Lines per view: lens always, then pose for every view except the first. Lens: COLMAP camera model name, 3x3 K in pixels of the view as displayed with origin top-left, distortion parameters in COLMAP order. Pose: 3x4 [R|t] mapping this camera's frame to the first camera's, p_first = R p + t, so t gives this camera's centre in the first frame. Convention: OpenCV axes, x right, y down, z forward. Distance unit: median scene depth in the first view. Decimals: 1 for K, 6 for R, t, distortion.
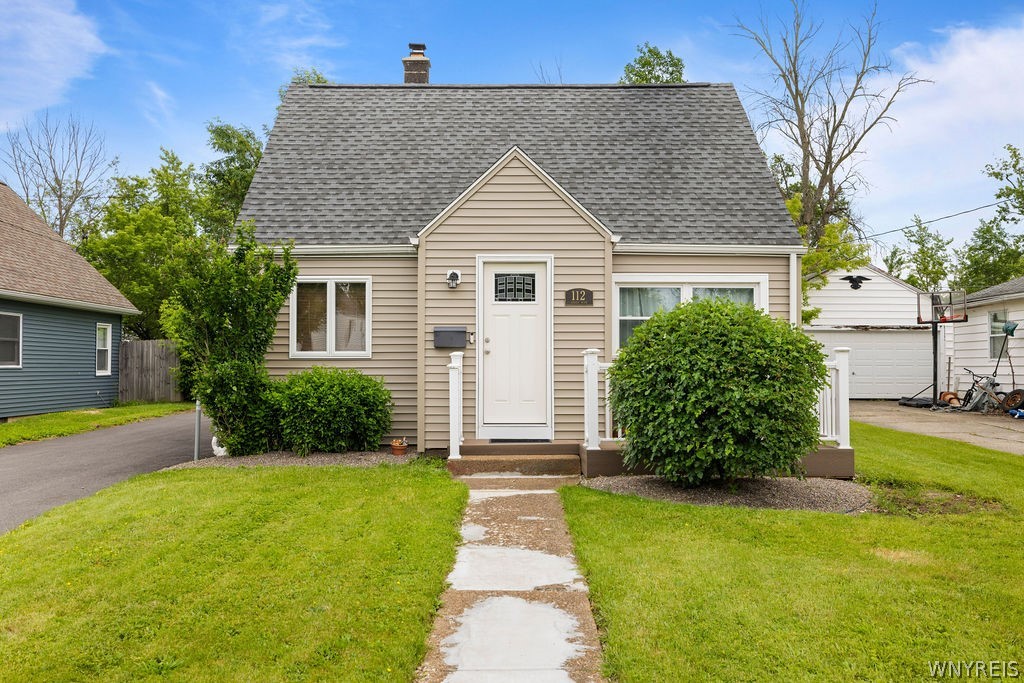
lens RADIAL K [[882.4, 0, 512.0], [0, 882.4, 341.5], [0, 0, 1]] dist [0.032752, 0.001771]
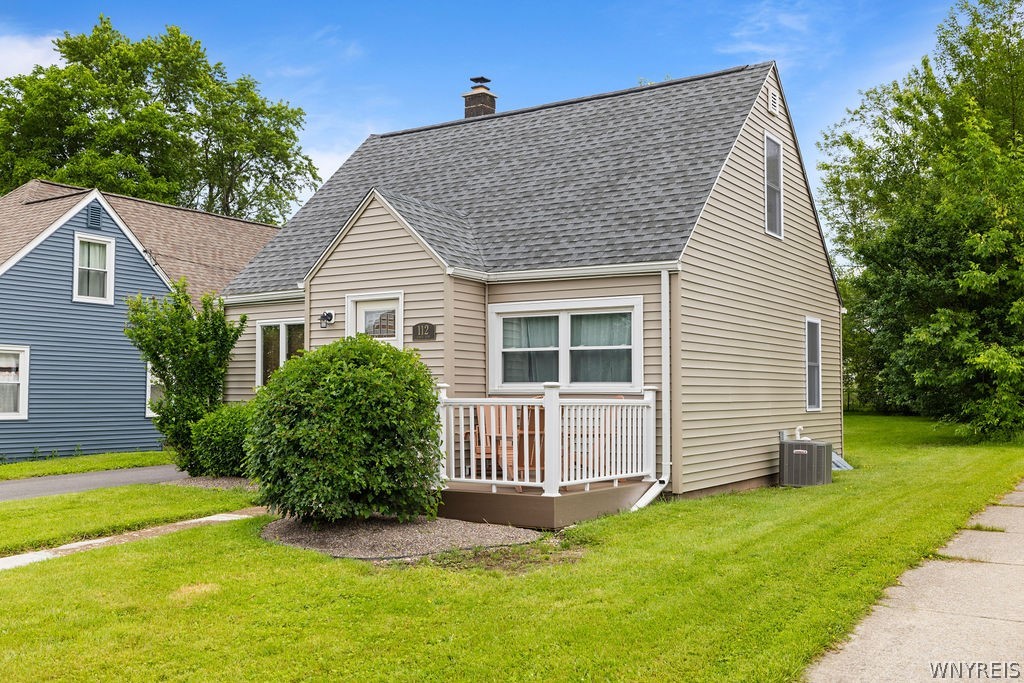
lens RADIAL K [[991.1, 0, 512.0], [0, 991.1, 341.5], [0, 0, 1]] dist [0.005027, -0.000697]
pose [[0.835467, -0.029450, -0.548750, 0.765088], [0.016290, 0.999451, -0.028836, -0.005680], [0.549299, 0.015152, 0.835489, 0.126722]]
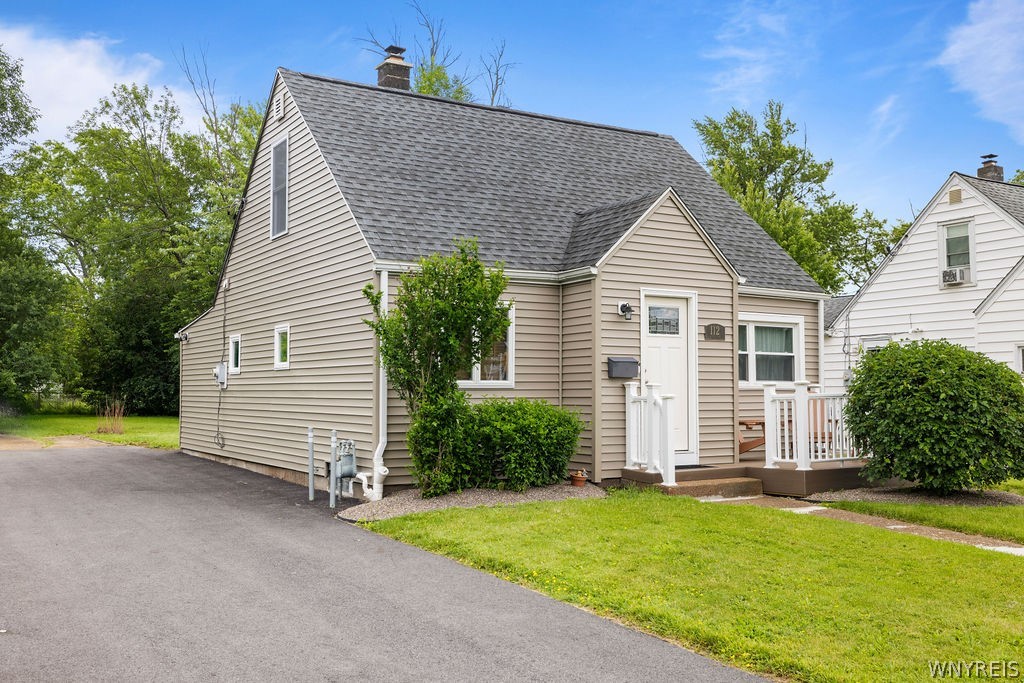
lens RADIAL K [[991.1, 0, 512.0], [0, 991.1, 341.5], [0, 0, 1]] dist [0.005027, -0.000697]
pose [[0.855573, 0.026864, 0.516985, -0.761899], [-0.012474, 0.999433, -0.031290, 0.002269], [-0.517532, 0.020321, 0.855422, 0.090617]]
